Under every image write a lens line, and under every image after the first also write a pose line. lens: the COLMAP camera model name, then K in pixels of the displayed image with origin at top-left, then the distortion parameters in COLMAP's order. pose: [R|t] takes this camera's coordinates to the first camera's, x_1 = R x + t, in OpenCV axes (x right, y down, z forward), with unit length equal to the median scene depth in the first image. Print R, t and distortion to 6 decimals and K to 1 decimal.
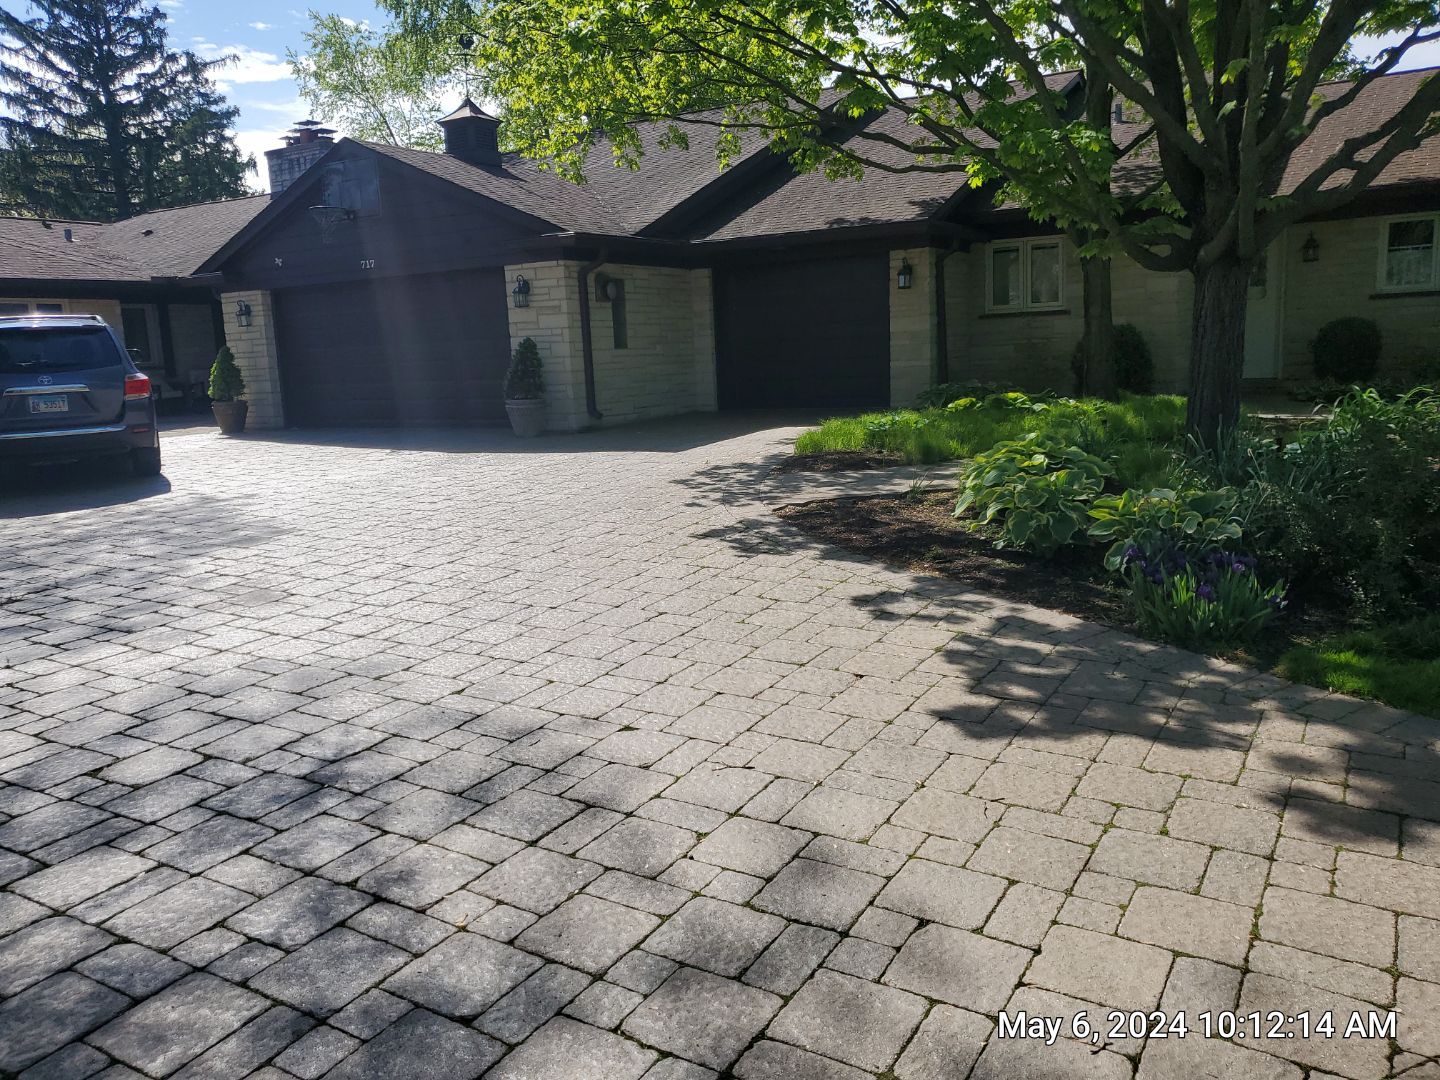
lens RADIAL K [[1122.0, 0, 731.9], [0, 1122.0, 533.5], [0, 0, 1]] dist [-0.002908, 0.024413]
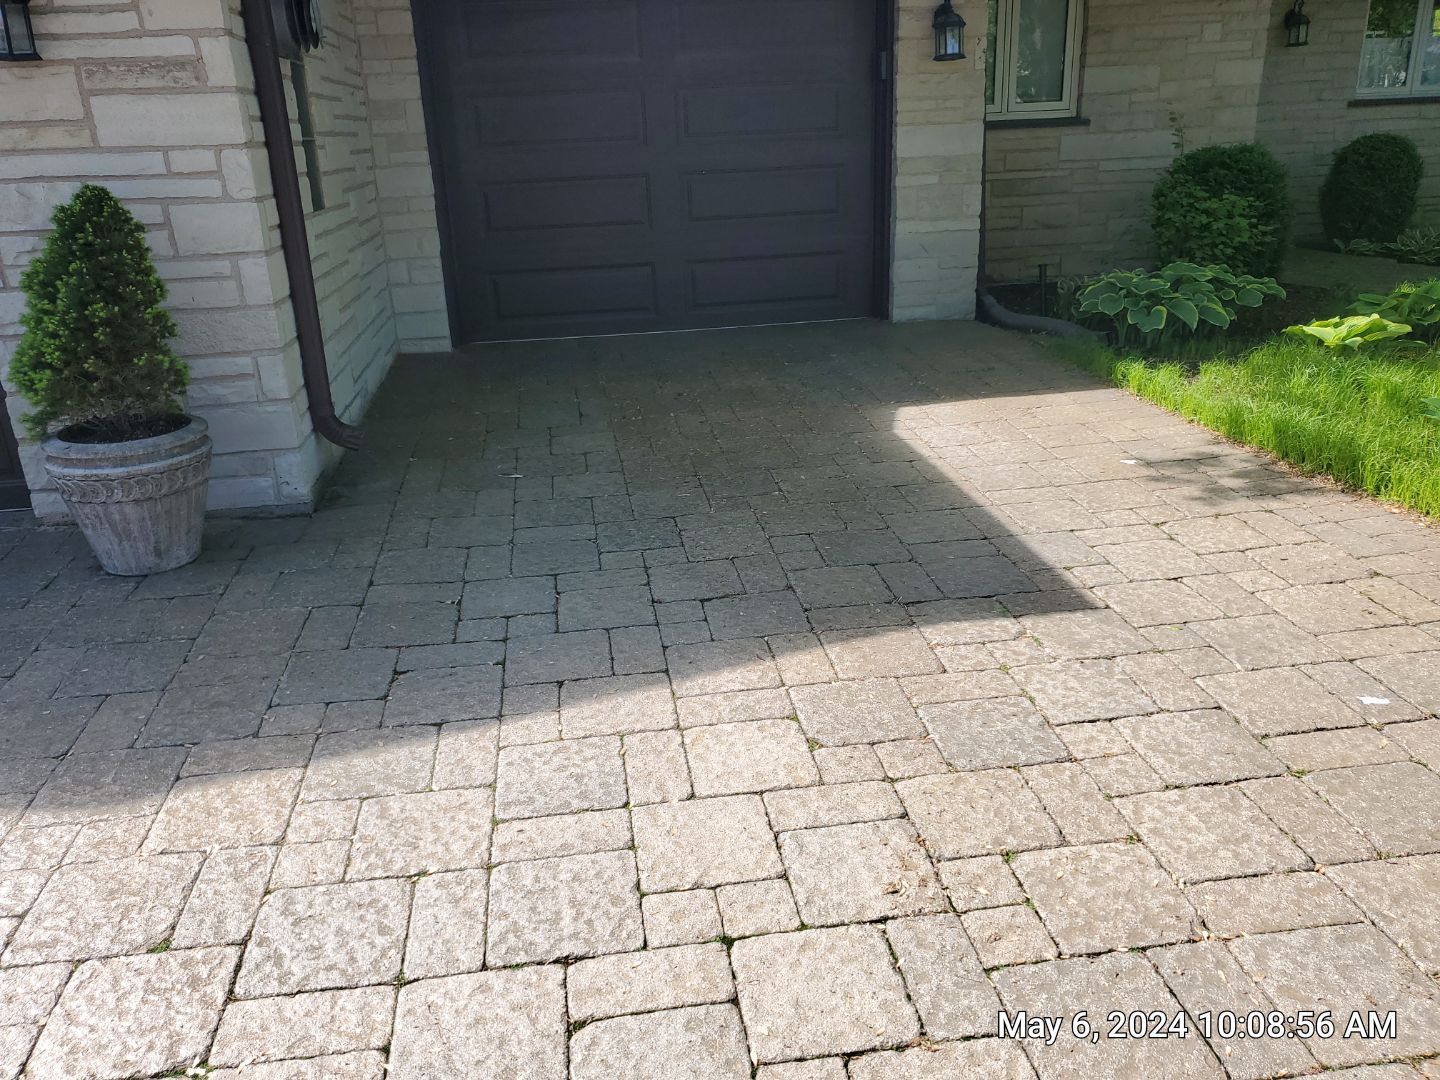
lens RADIAL K [[1126.5, 0, 711.5], [0, 1126.5, 535.8], [0, 0, 1]] dist [0.001349, 0.017555]
pose [[0.780107, -0.200775, 0.592556, -0.517373], [0.108611, 0.976189, 0.187773, -0.282647], [-0.616147, -0.082125, 0.783338, 1.536643]]
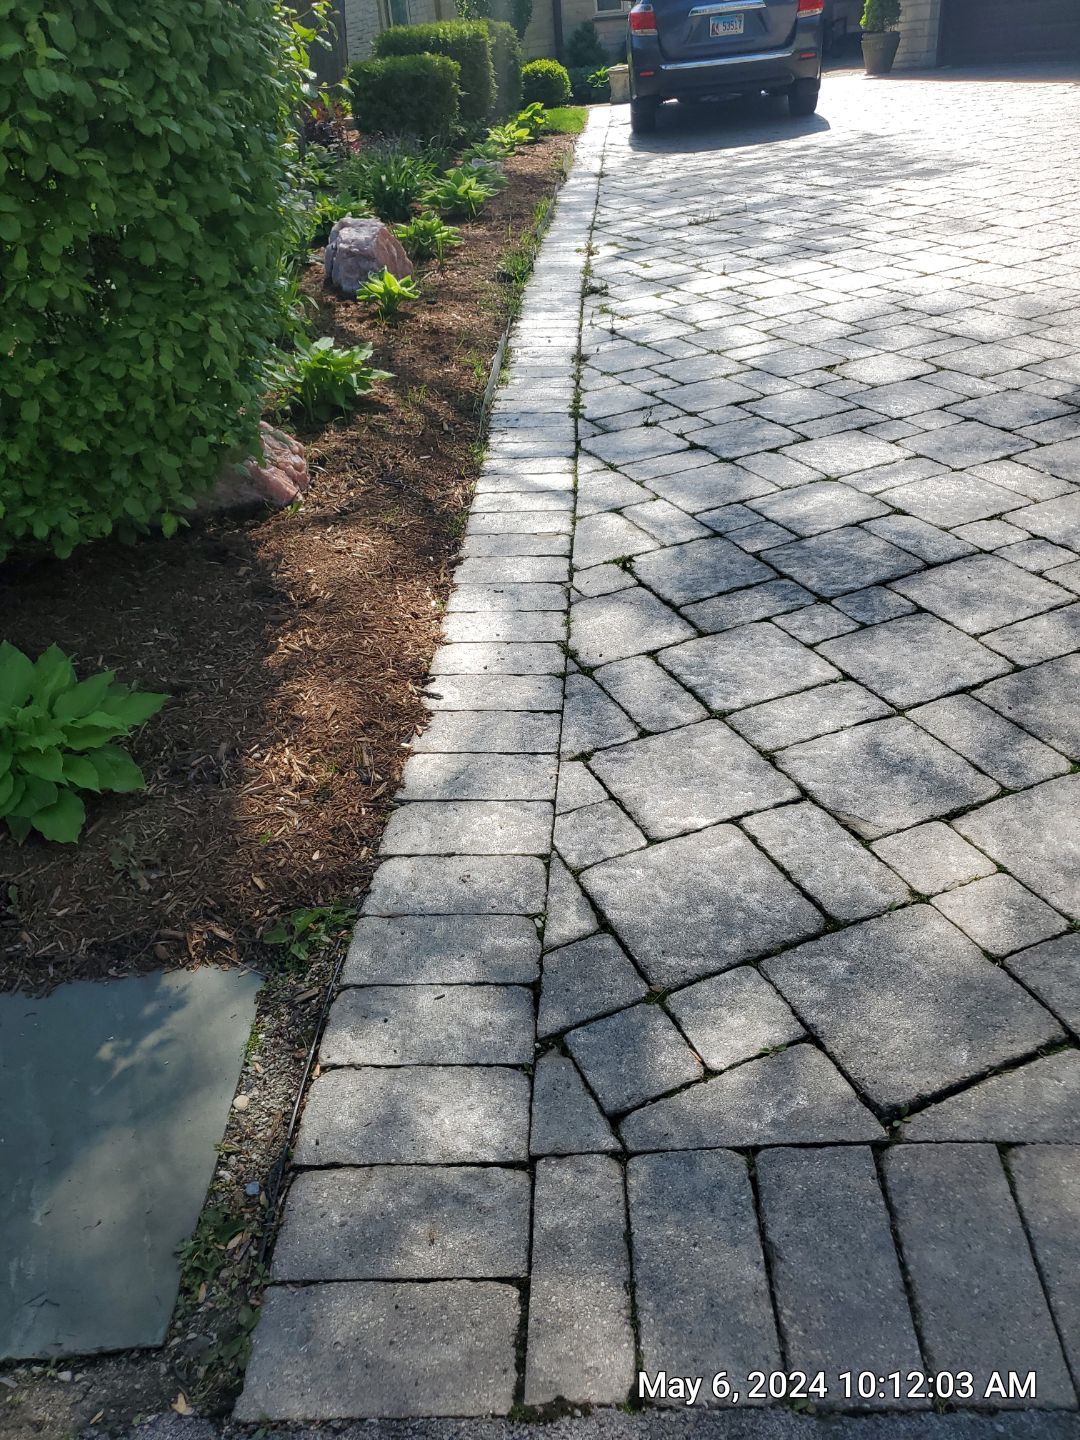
lens RADIAL K [[1122.0, 0, 528.2], [0, 1122.0, 712.7], [0, 0, 1]] dist [-0.002908, 0.024413]
pose [[0.798571, 0.281257, -0.532145, -0.111219], [-0.050198, 0.912149, 0.406773, 0.067013], [0.599804, -0.298125, 0.742534, 0.008022]]
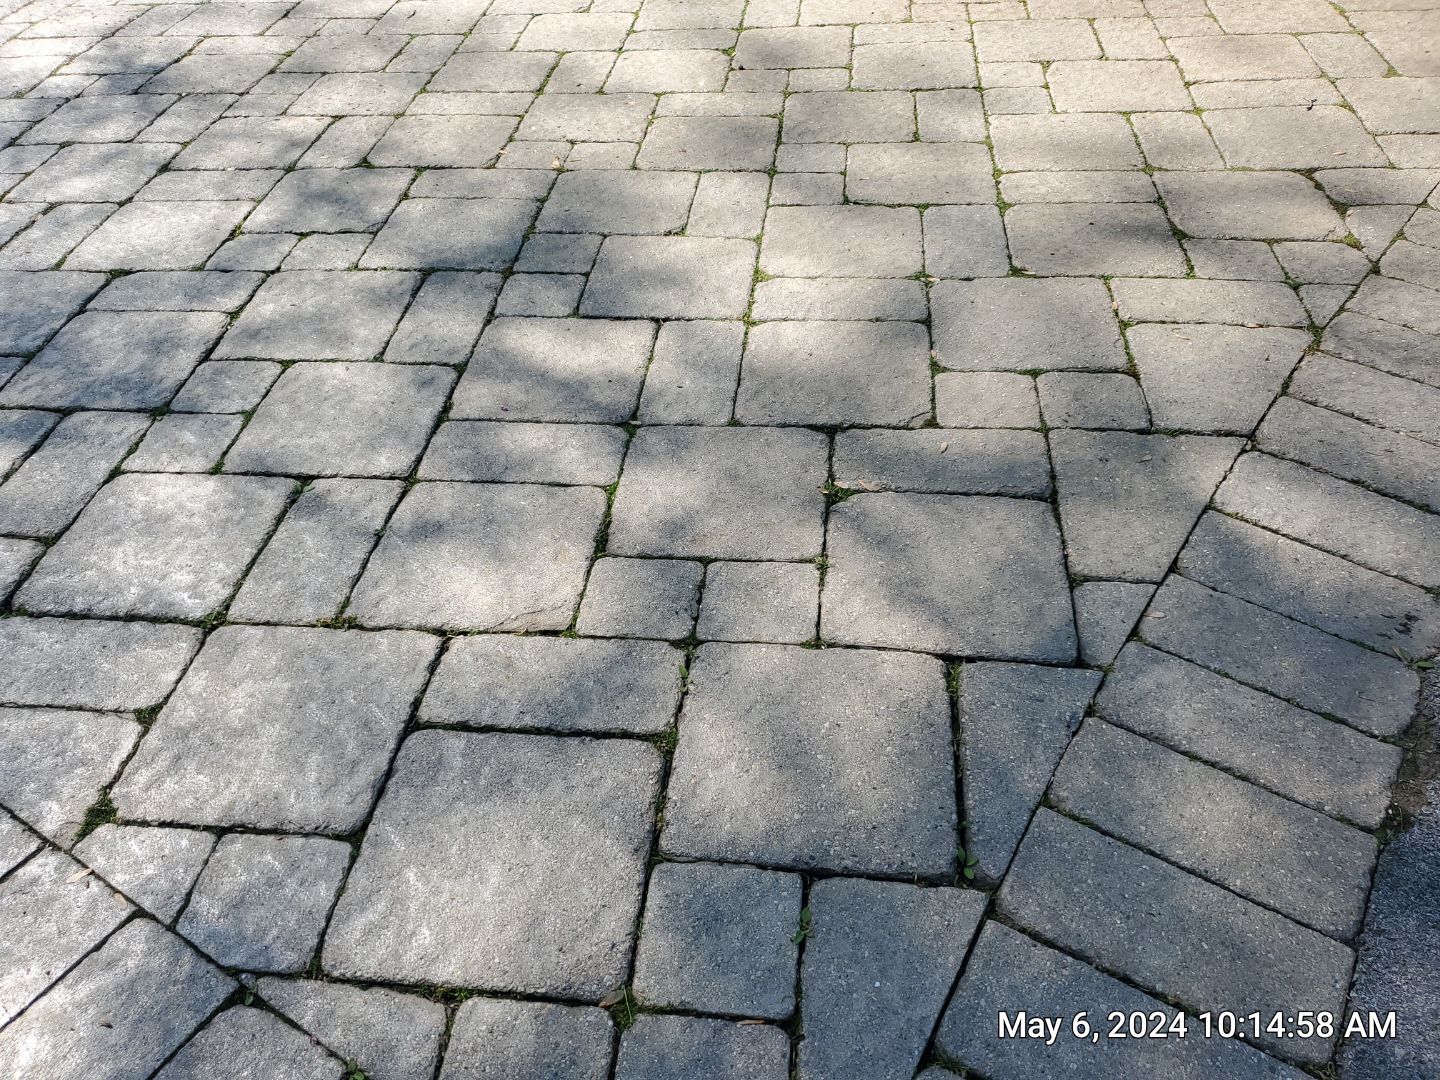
lens RADIAL K [[1122.0, 0, 690.3], [0, 1122.0, 560.3], [0, 0, 1]] dist [-0.002908, 0.024413]
pose [[0.912788, -0.287476, 0.290130, -0.229782], [0.107543, 0.854447, 0.508285, 0.093846], [-0.394021, -0.432755, 0.810846, 0.092650]]
